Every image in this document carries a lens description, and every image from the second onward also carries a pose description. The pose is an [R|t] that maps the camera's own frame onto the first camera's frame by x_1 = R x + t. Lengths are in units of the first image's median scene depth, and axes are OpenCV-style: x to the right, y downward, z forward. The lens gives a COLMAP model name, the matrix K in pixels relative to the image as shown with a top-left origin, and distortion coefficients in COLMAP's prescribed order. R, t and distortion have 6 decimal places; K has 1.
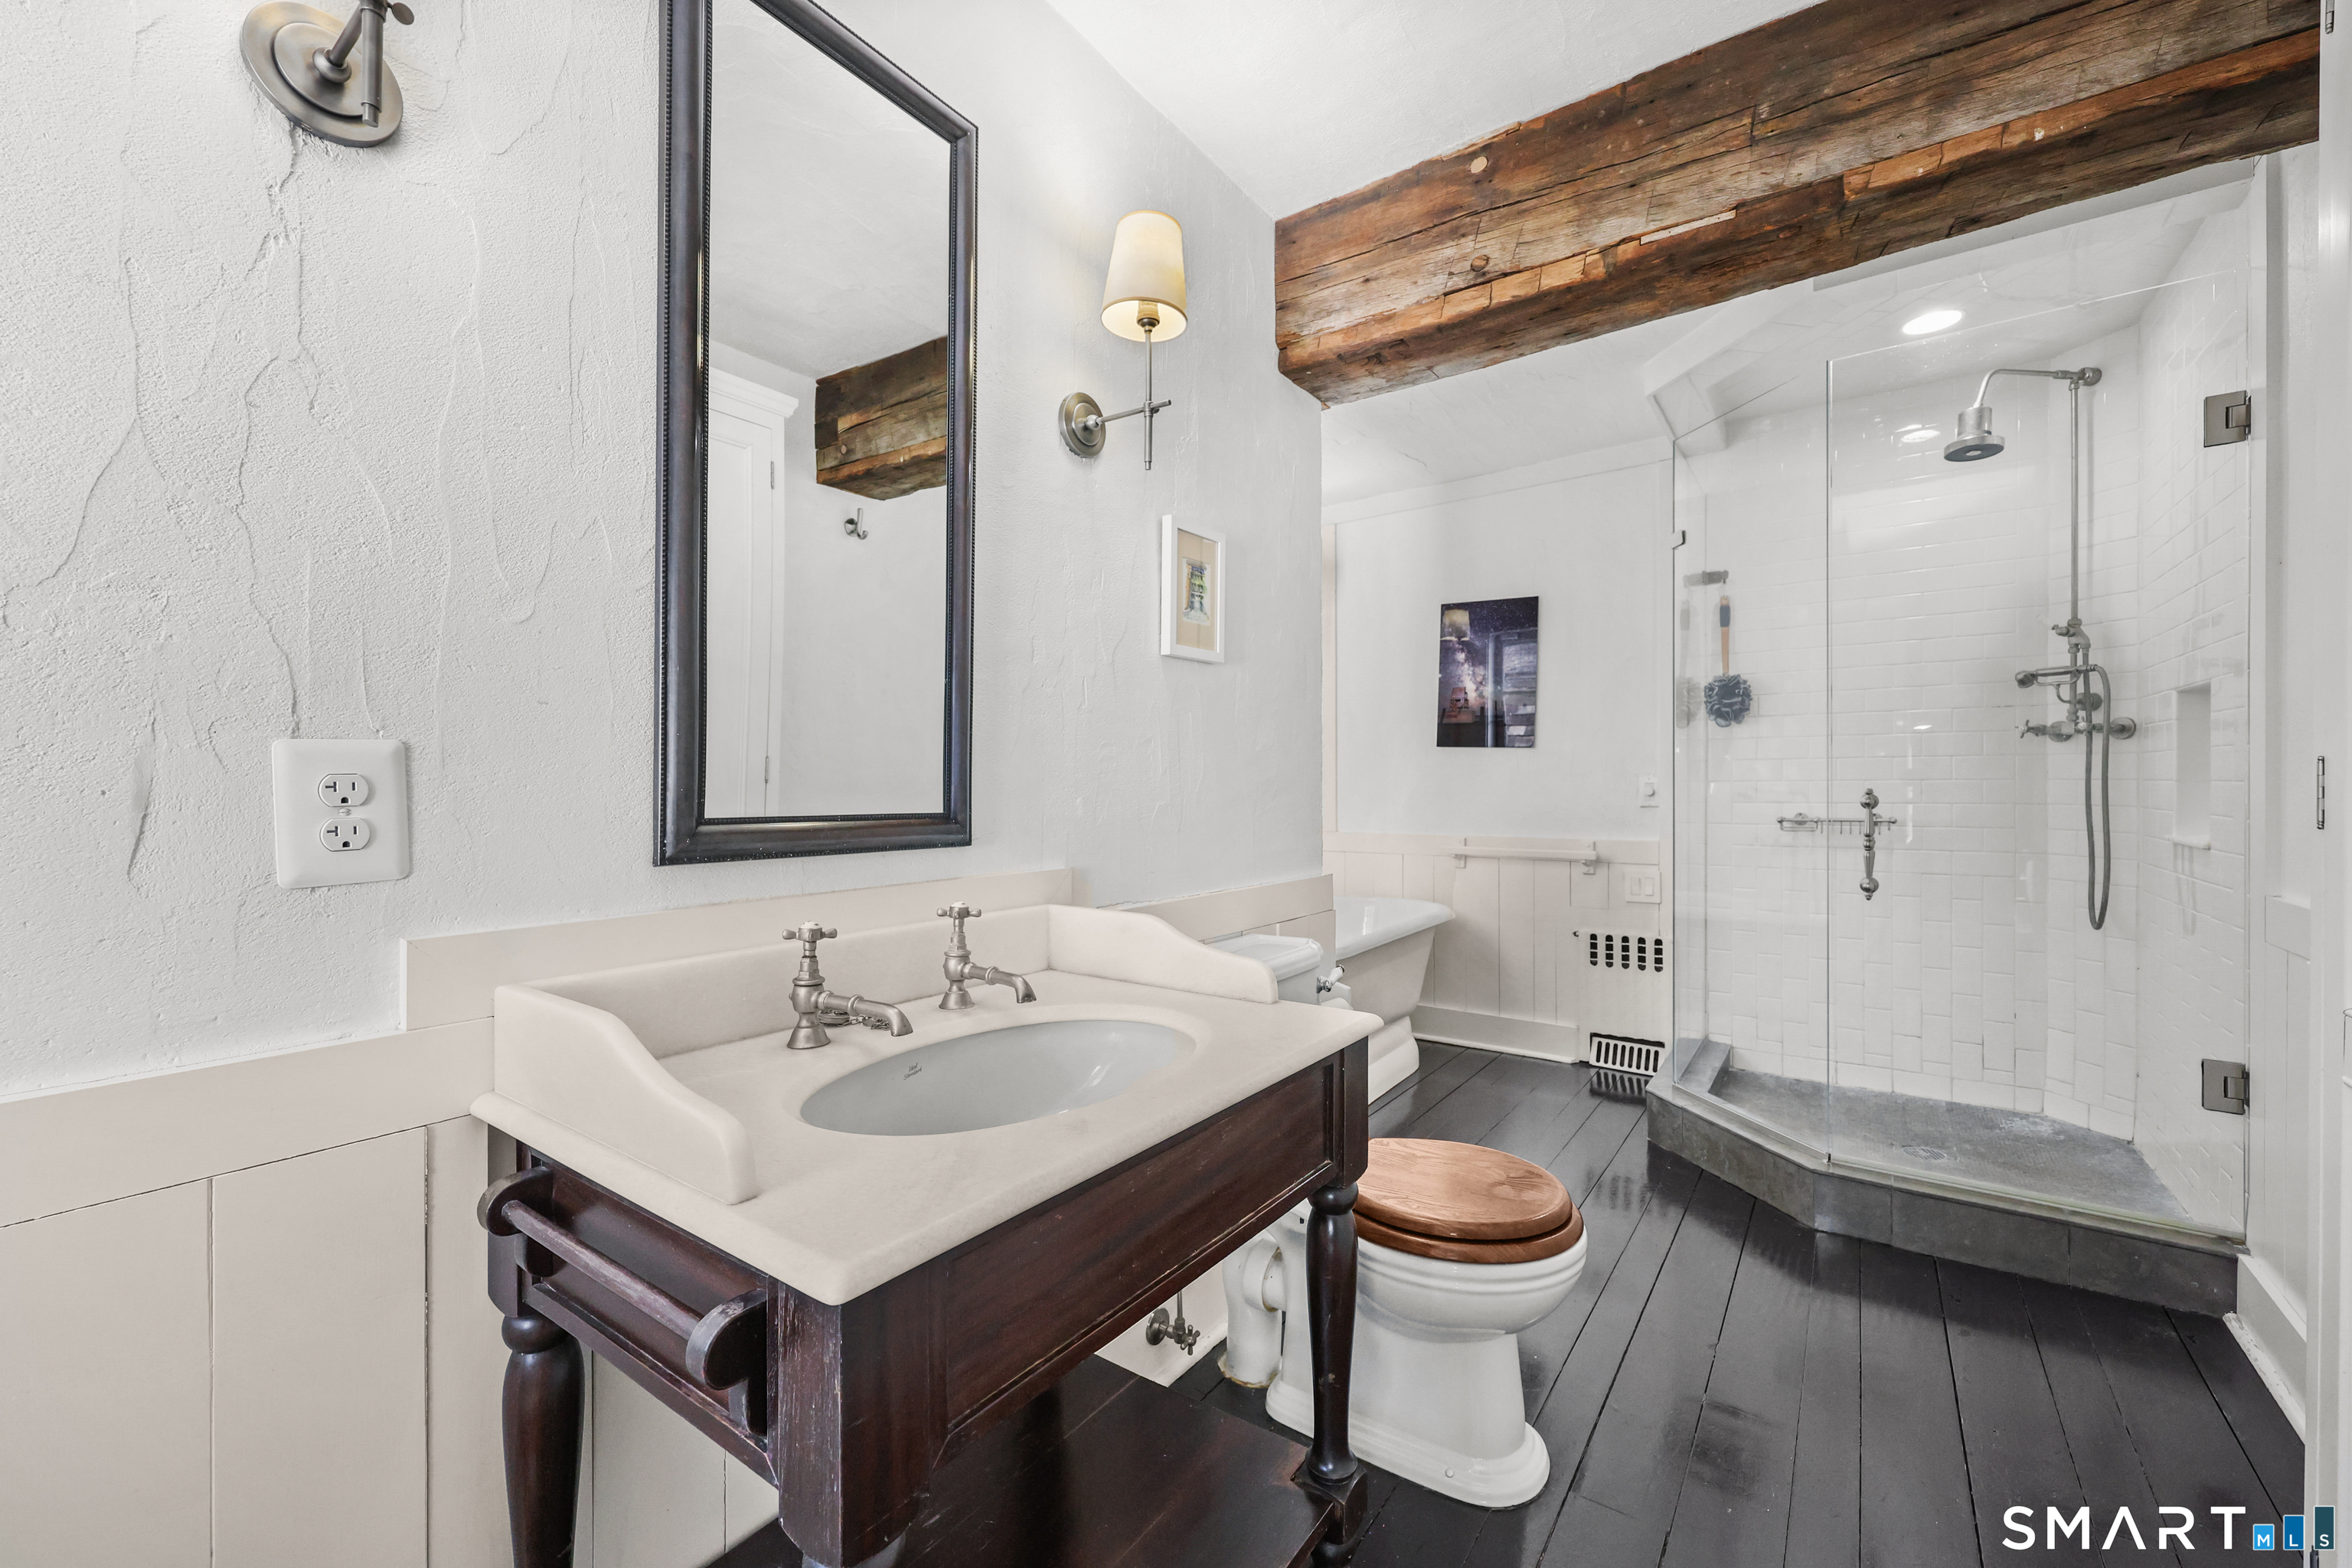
lens RADIAL K [[959.3, 0, 1170.1], [0, 959.3, 786.5], [0, 0, 1]] dist [-0.004742, -0.000500]
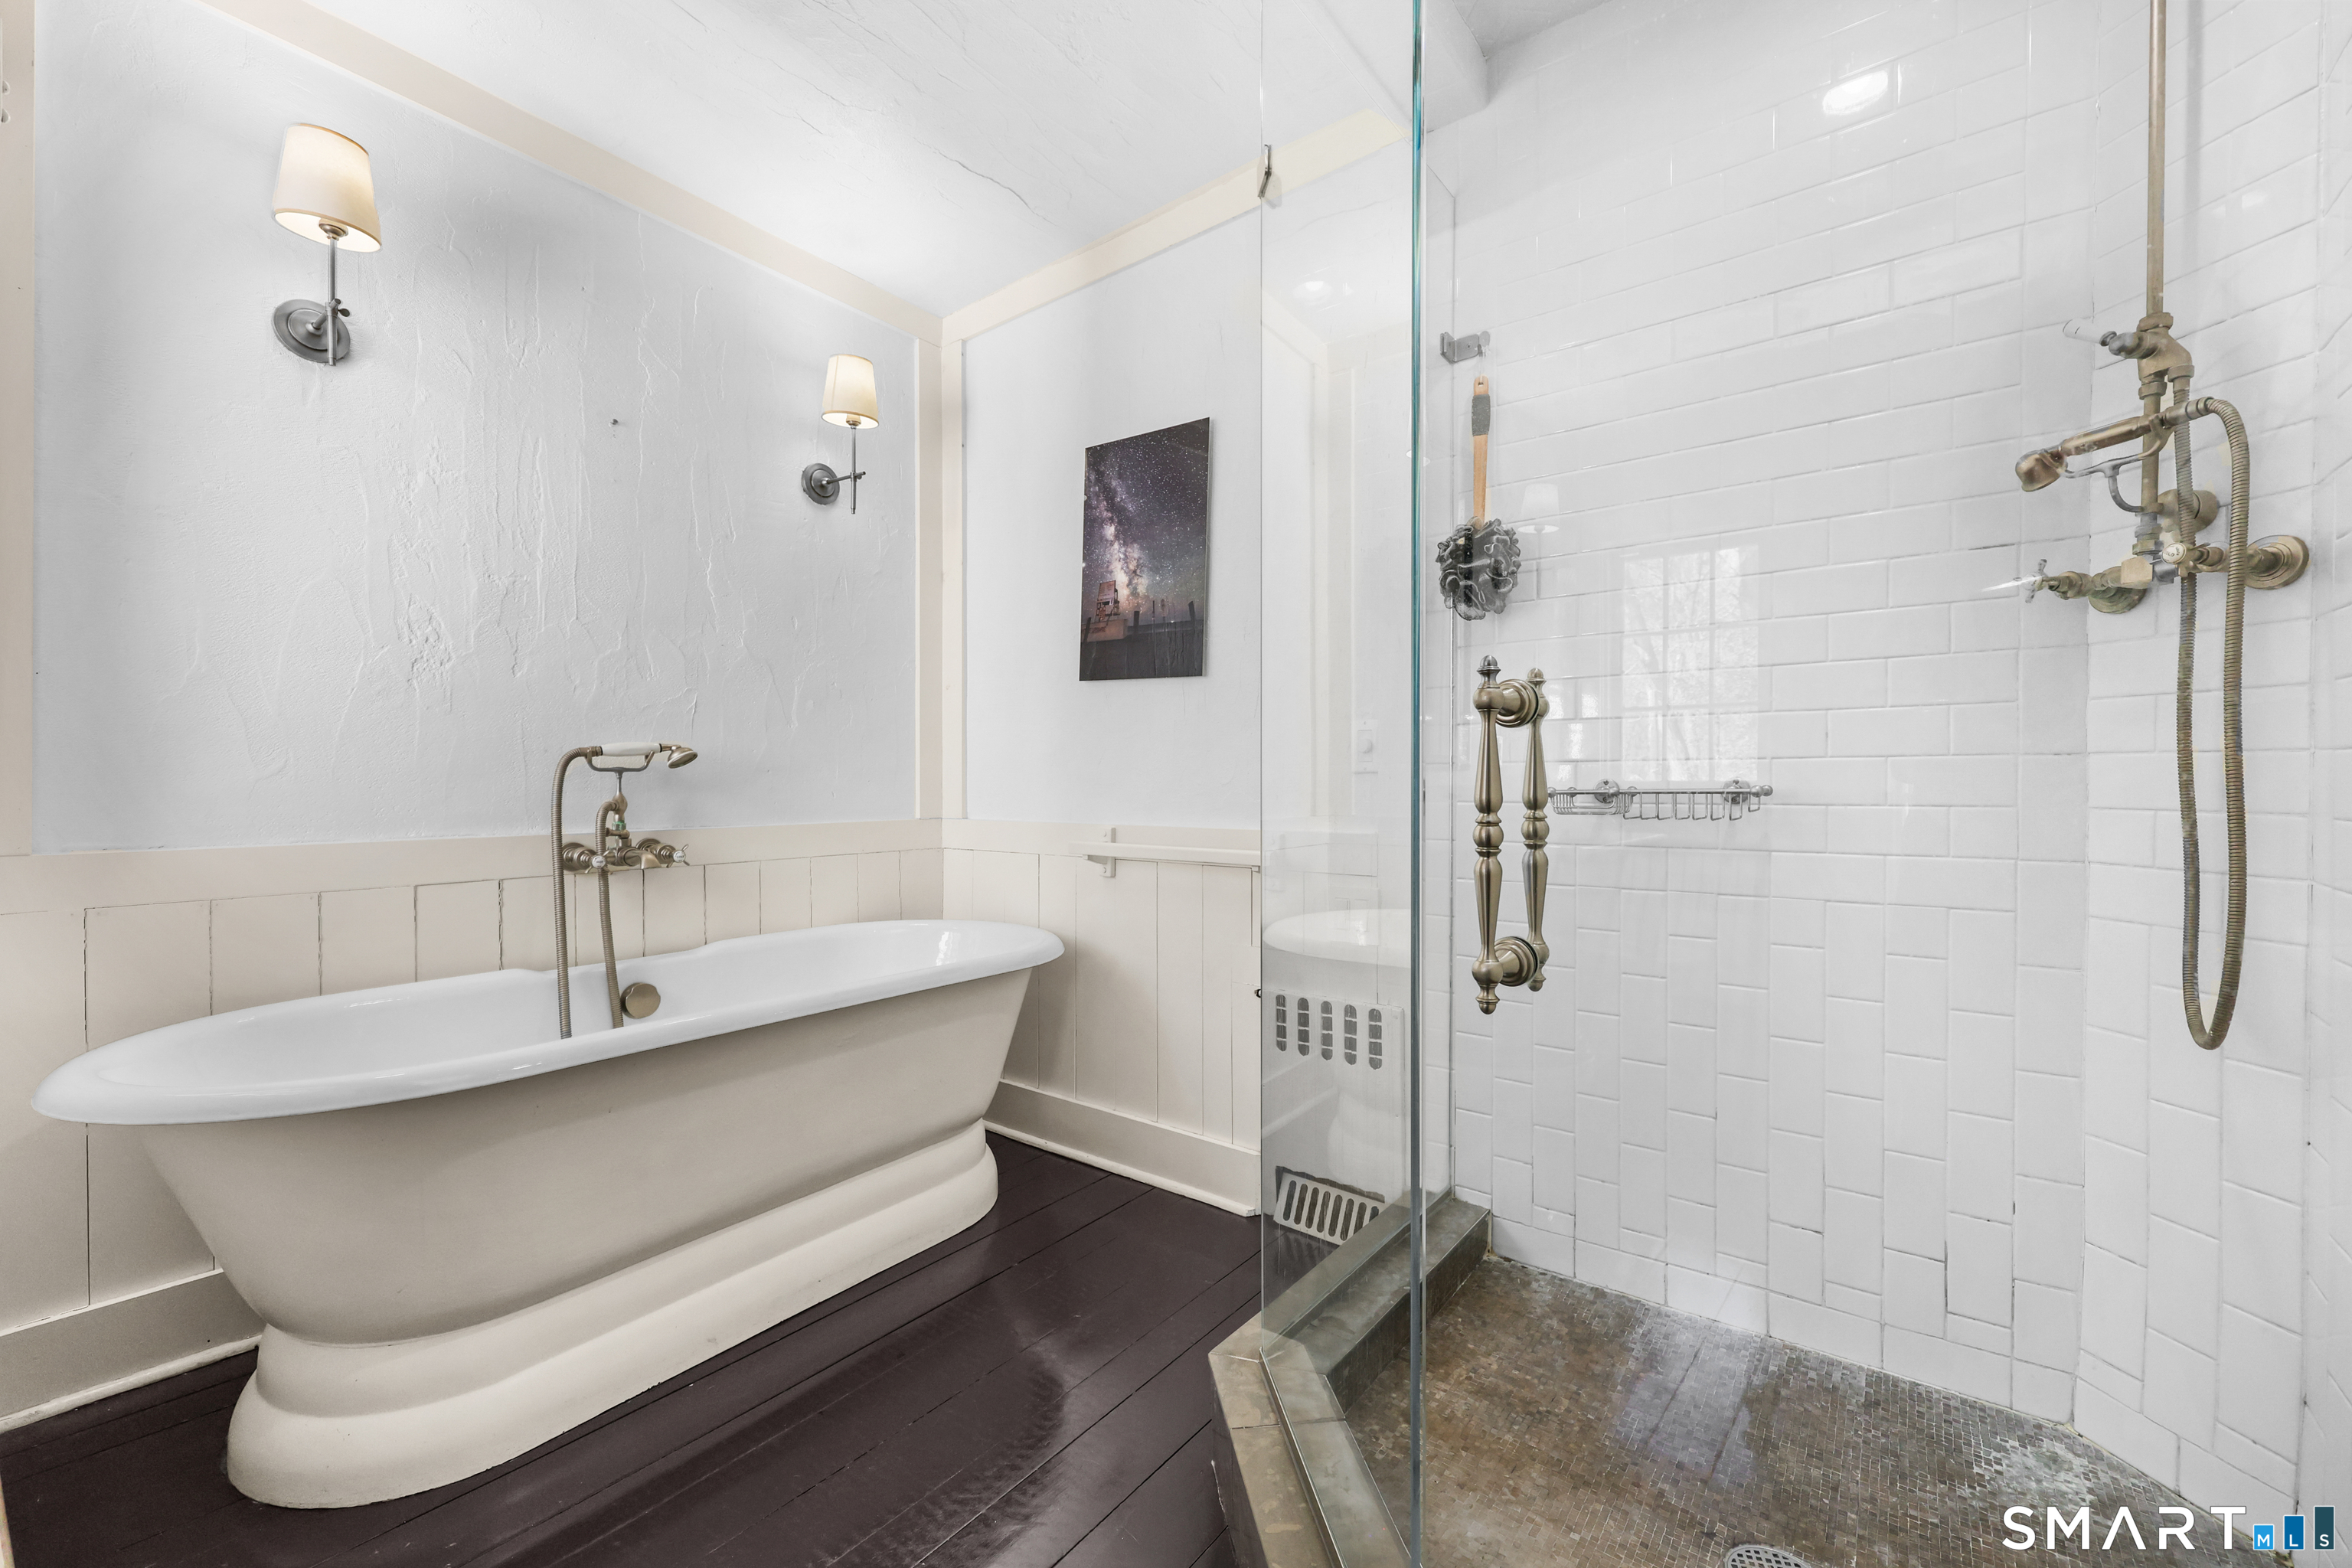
lens RADIAL K [[959.3, 0, 1180.3], [0, 959.3, 787.1], [0, 0, 1]] dist [-0.004742, -0.000500]
pose [[0.999441, -0.005773, -0.032934, 0.429112], [0.006258, 0.999873, 0.014667, 0.021699], [0.032845, -0.014865, 0.999350, 0.455399]]
